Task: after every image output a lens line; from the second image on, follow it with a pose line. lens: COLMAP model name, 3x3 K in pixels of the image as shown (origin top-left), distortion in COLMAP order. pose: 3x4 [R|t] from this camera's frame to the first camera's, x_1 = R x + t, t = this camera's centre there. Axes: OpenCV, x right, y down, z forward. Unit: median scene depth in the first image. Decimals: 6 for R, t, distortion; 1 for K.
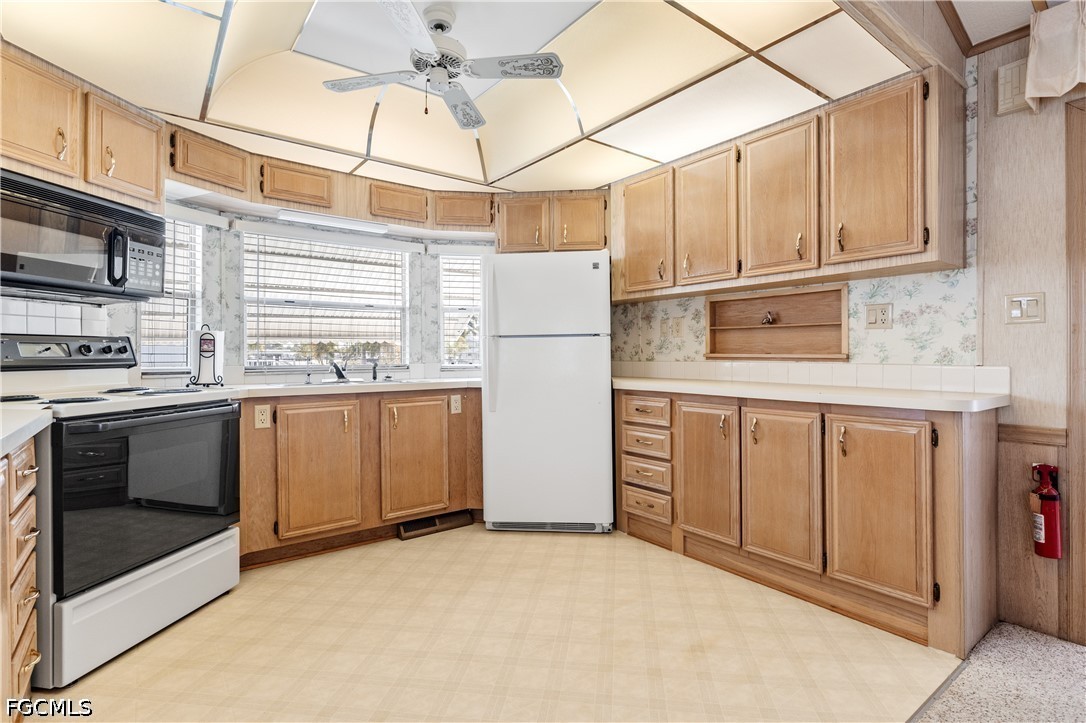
lens RADIAL K [[530.3, 0, 547.4], [0, 530.3, 355.9], [0, 0, 1]] dist [0.002204, 0.000607]
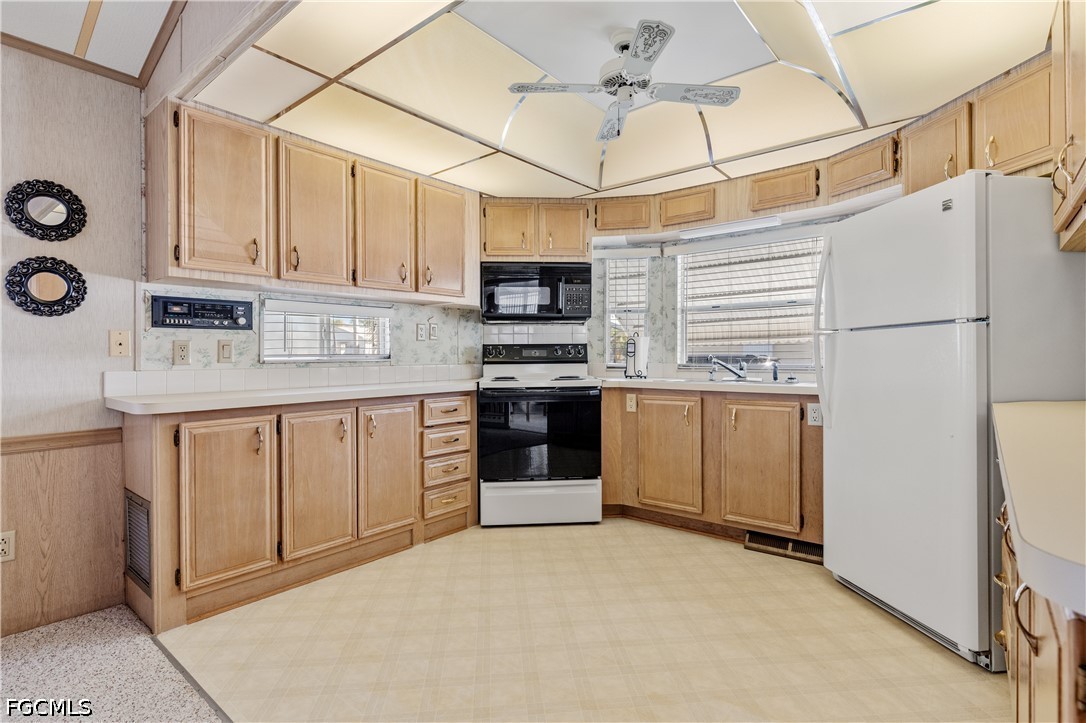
lens RADIAL K [[530.3, 0, 547.1], [0, 530.3, 358.6], [0, 0, 1]] dist [0.002204, 0.000607]
pose [[0.236047, 0.008541, -0.971704, 0.581859], [0.002416, 0.999953, 0.009376, -0.005196], [0.971739, -0.004560, 0.236016, 0.435198]]
